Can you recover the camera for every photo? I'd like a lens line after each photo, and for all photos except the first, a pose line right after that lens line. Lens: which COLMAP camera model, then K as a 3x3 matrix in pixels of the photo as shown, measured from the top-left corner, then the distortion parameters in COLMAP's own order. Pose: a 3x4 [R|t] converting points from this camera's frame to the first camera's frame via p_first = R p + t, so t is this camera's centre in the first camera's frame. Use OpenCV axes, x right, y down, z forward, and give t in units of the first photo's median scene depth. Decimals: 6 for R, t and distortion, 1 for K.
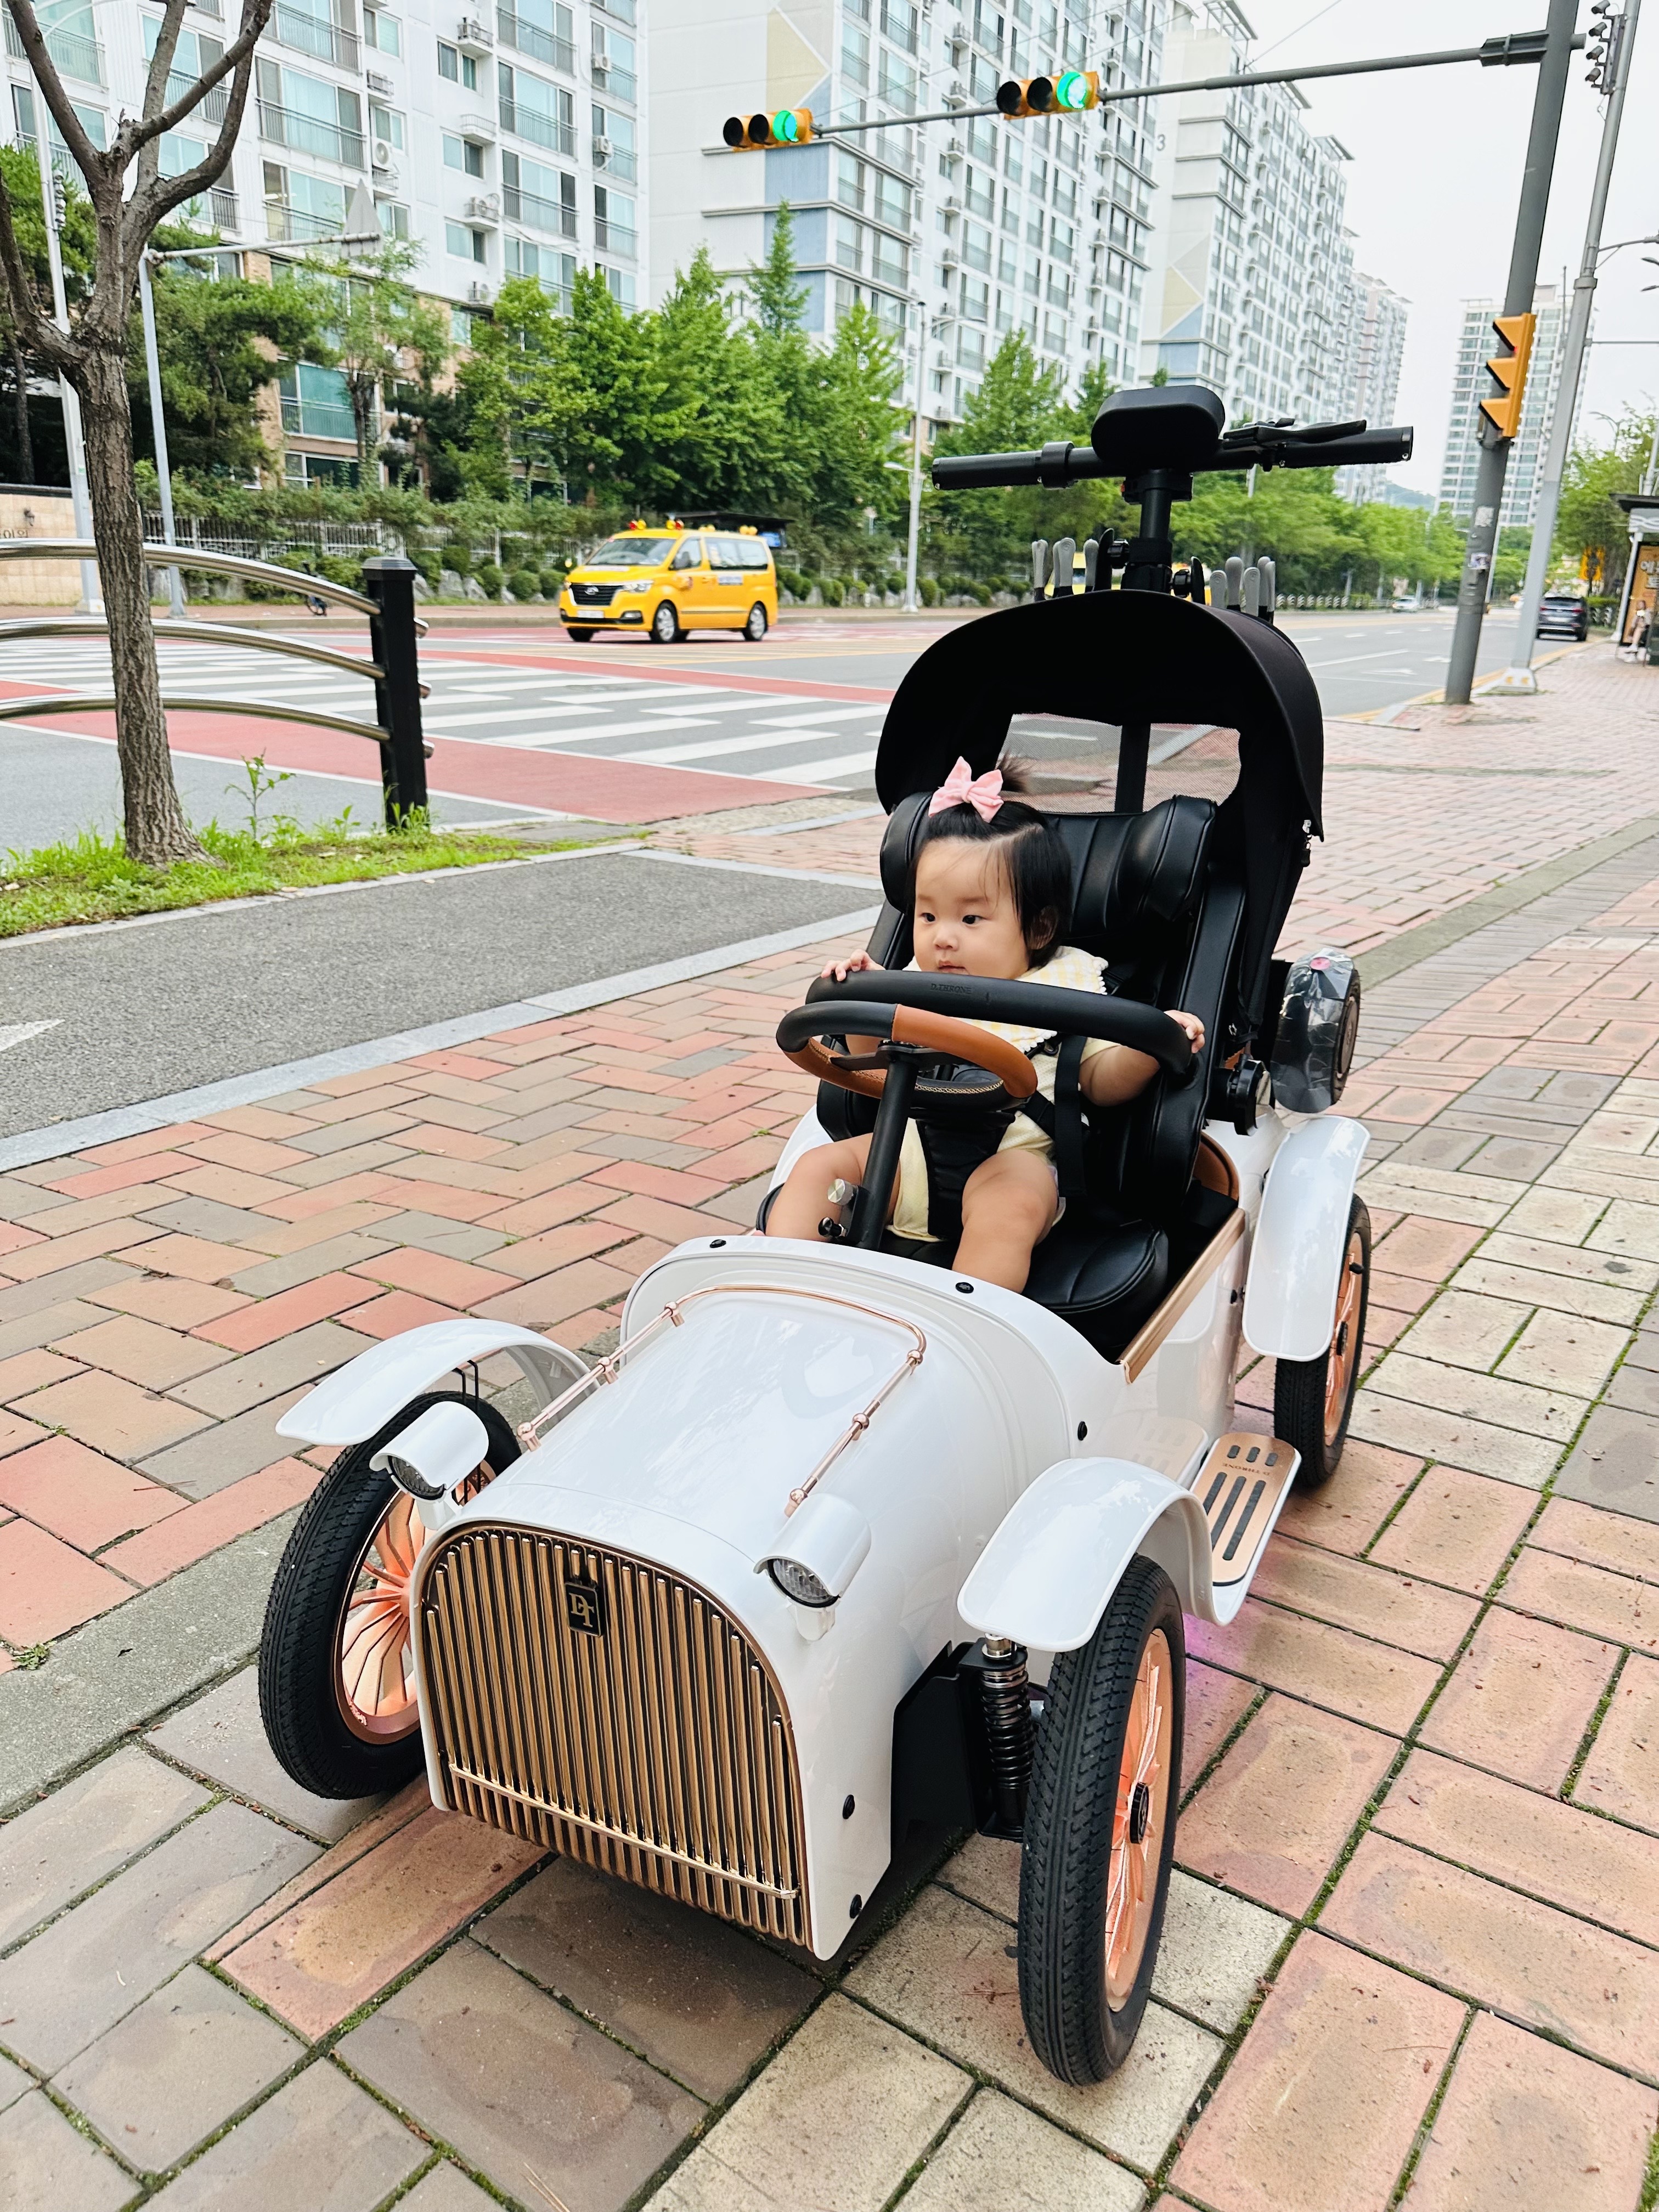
lens RADIAL K [[1578.6, 0, 844.2], [0, 1578.6, 1123.1], [0, 0, 1]] dist [-0.009193, -0.009582]
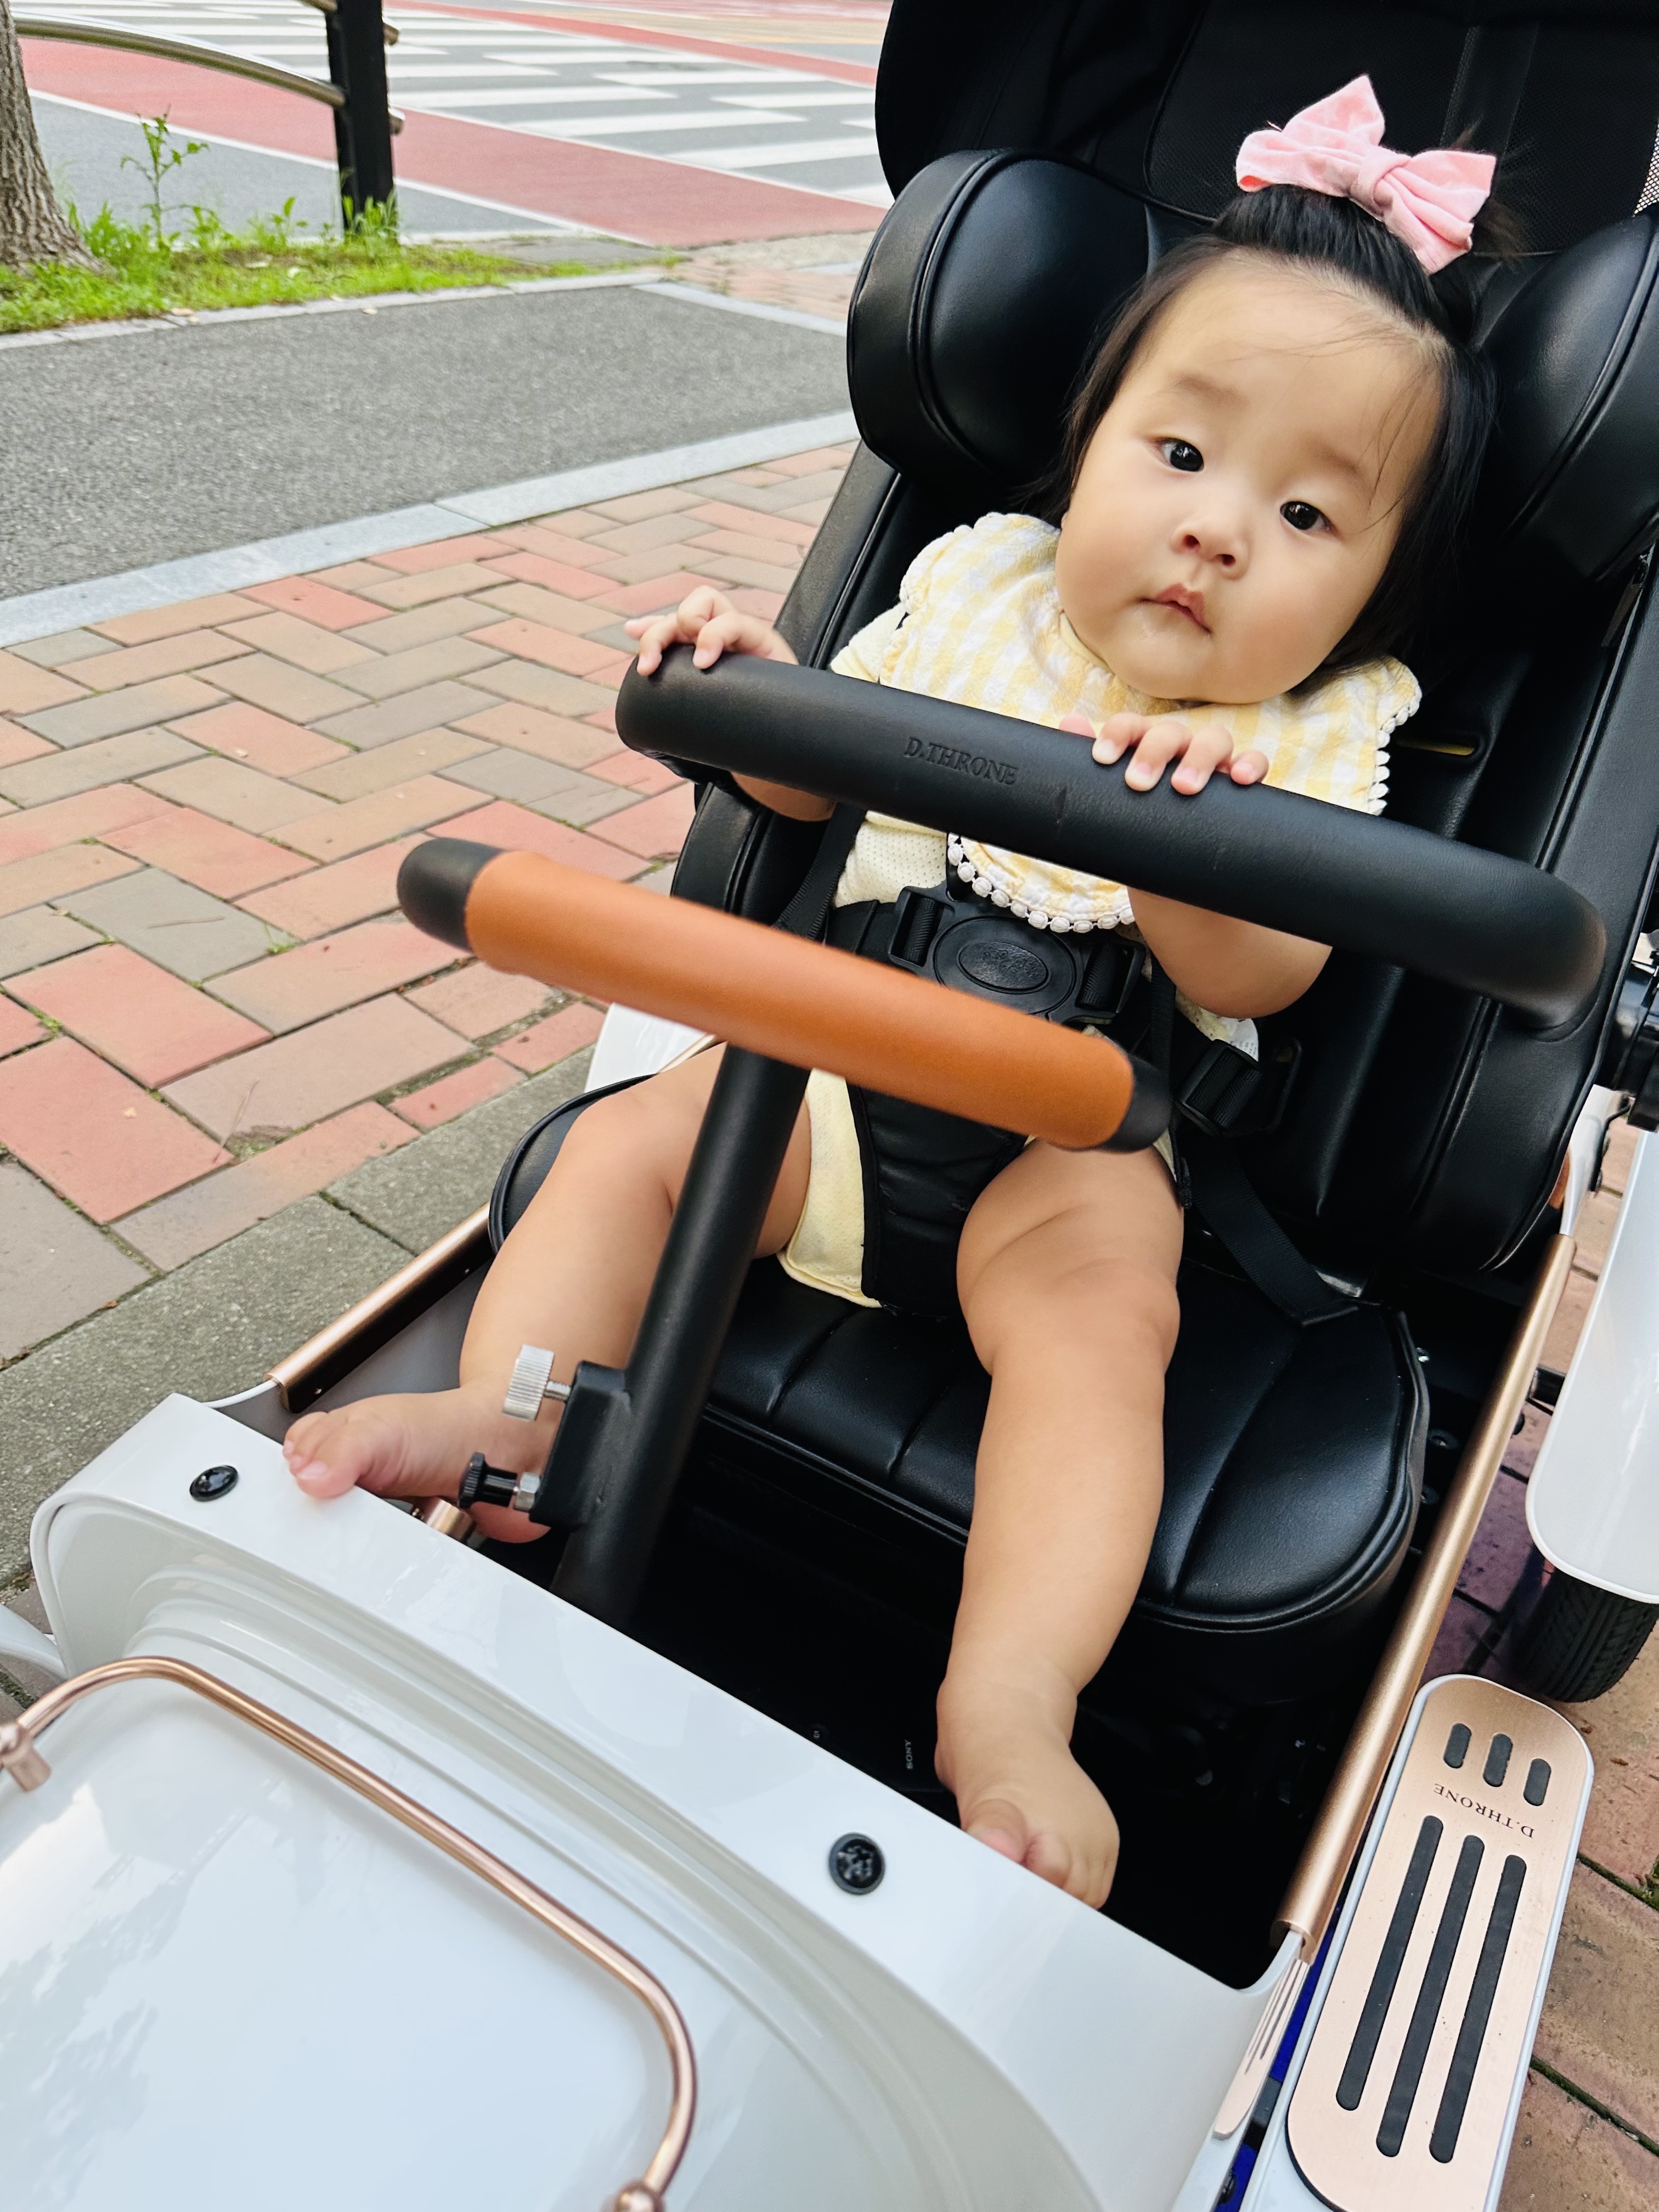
lens RADIAL K [[1578.6, 0, 796.4], [0, 1578.6, 1122.1], [0, 0, 1]] dist [-0.009193, -0.009582]
pose [[0.994383, 0.092750, -0.050983, 0.013990], [-0.072628, 0.948363, 0.308760, -0.026908], [0.076988, -0.303323, 0.949773, 0.152386]]
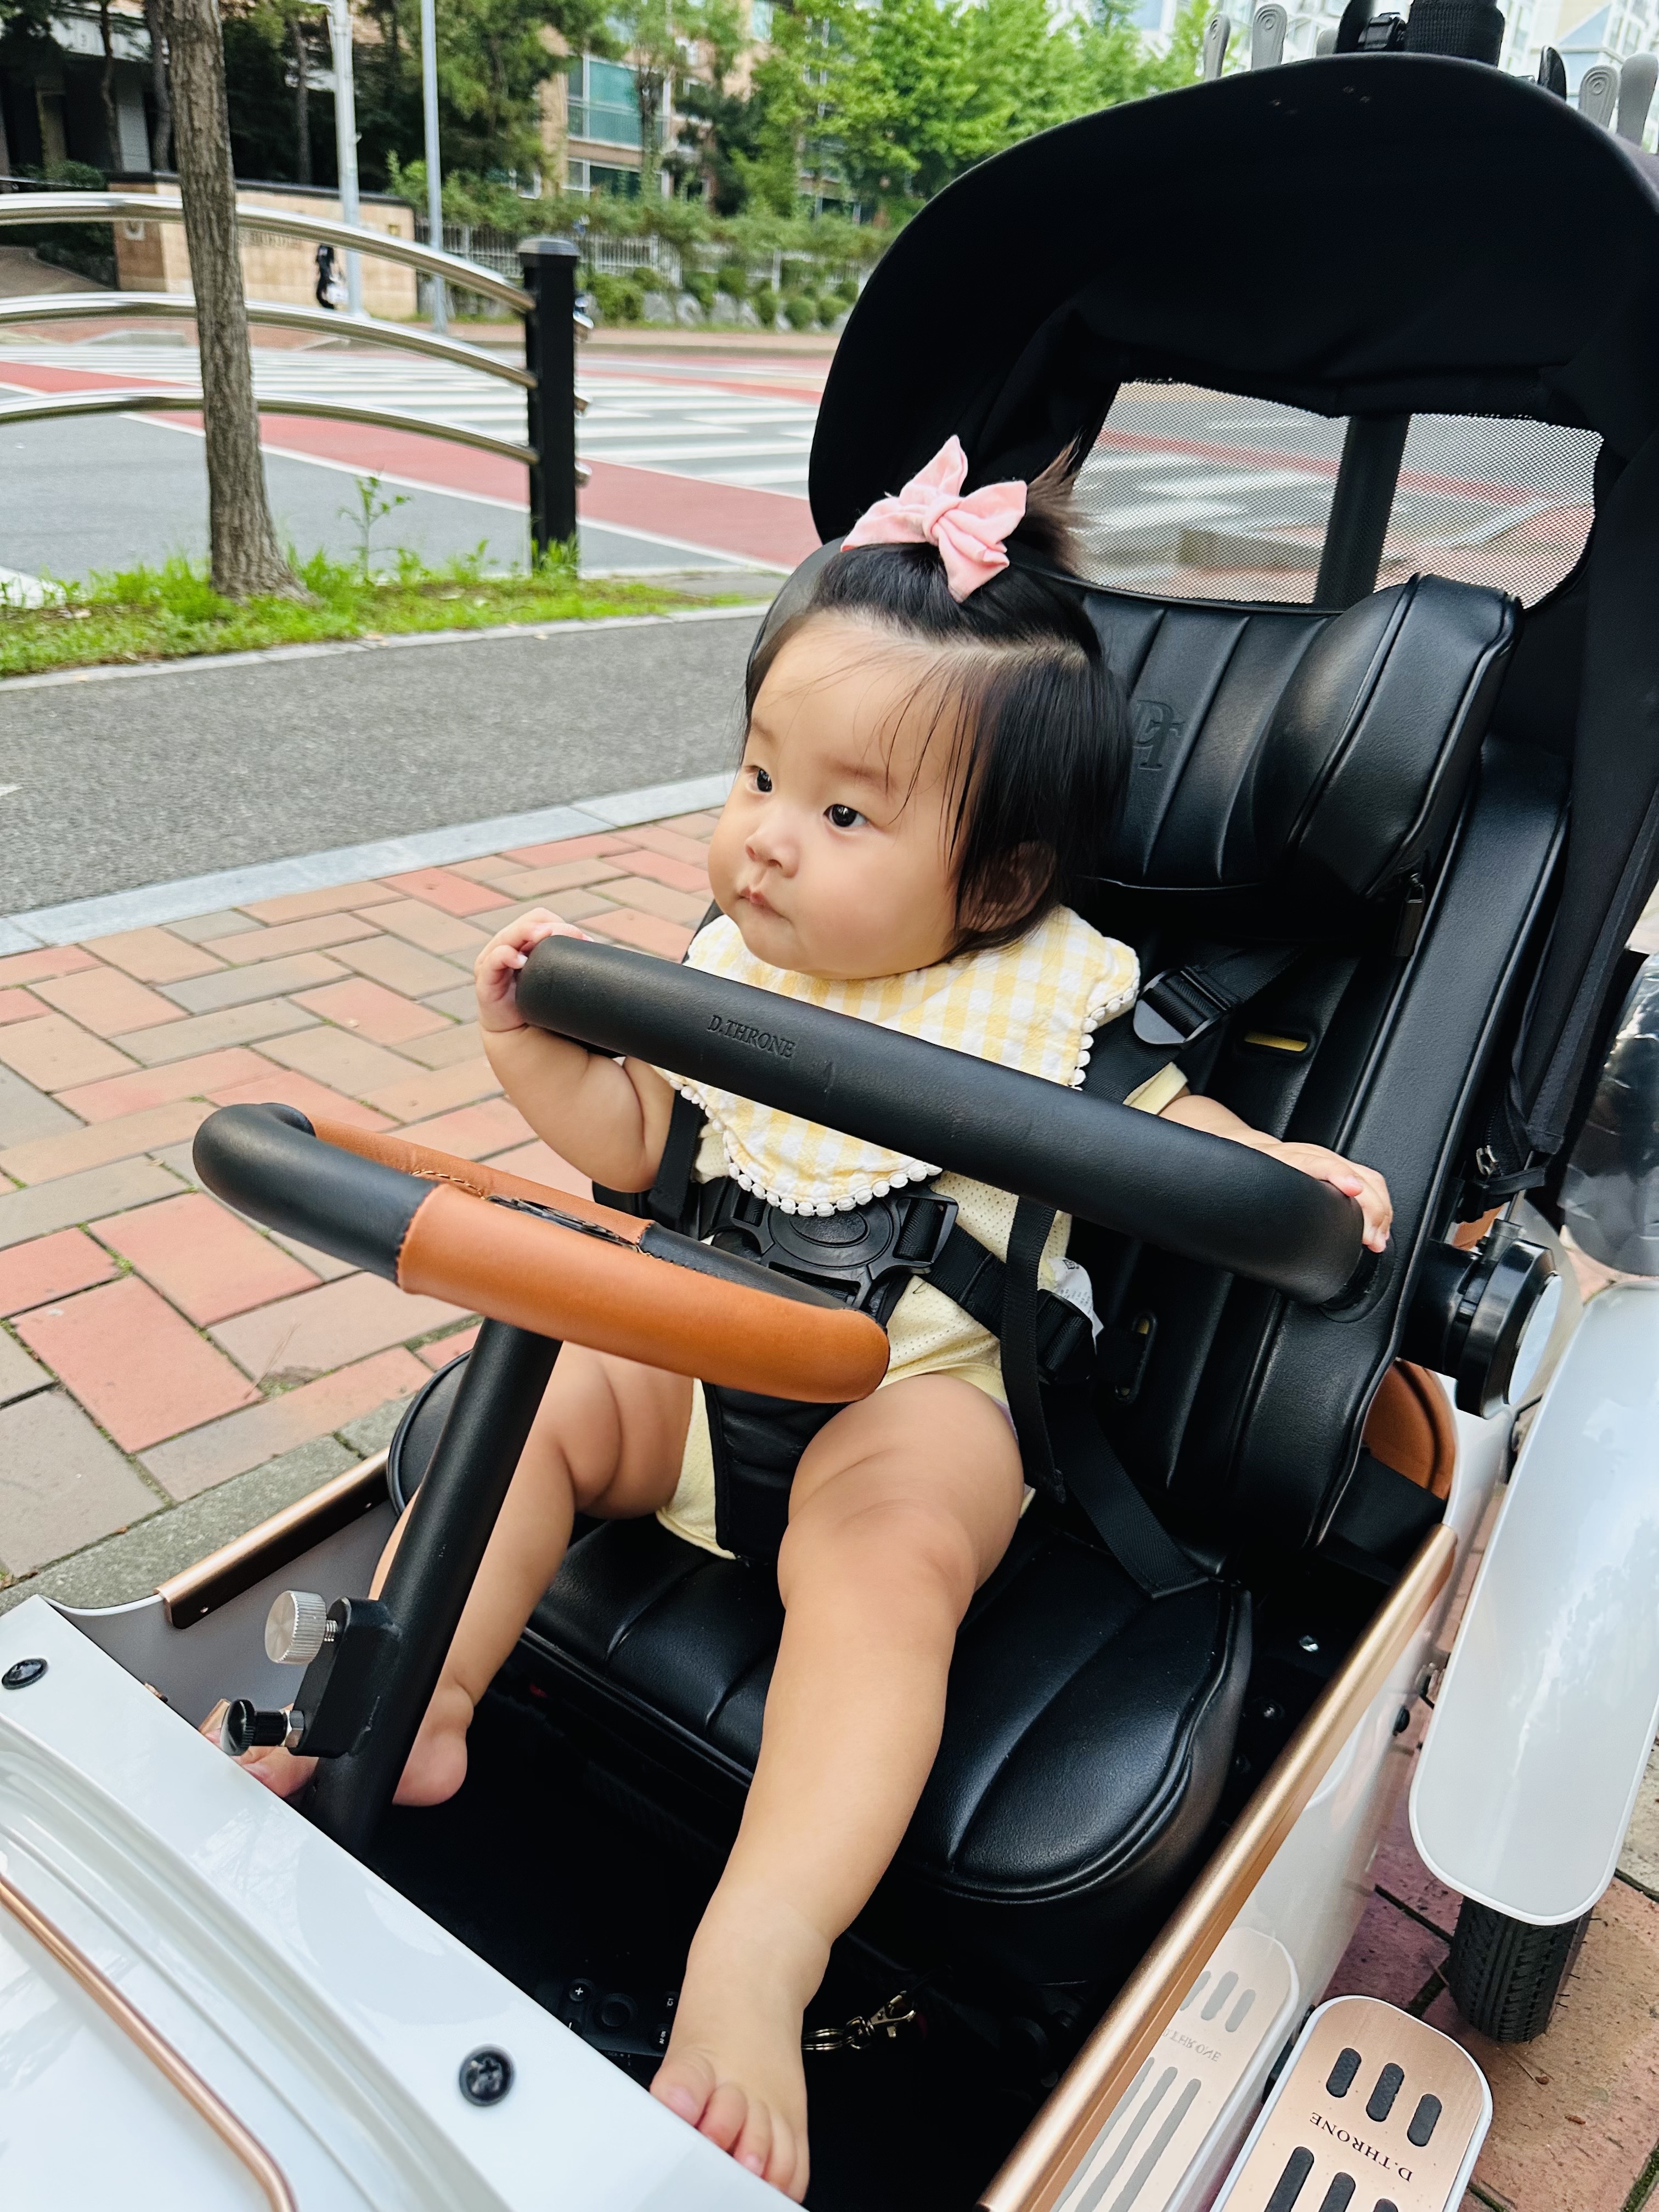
lens RADIAL K [[1578.6, 0, 806.3], [0, 1578.6, 1111.2], [0, 0, 1]] dist [-0.009193, -0.009582]
pose [[0.980376, 0.110839, -0.163029, 0.035801], [-0.087892, 0.985985, 0.141805, -0.029959], [0.176462, -0.124694, 0.976377, 0.146365]]
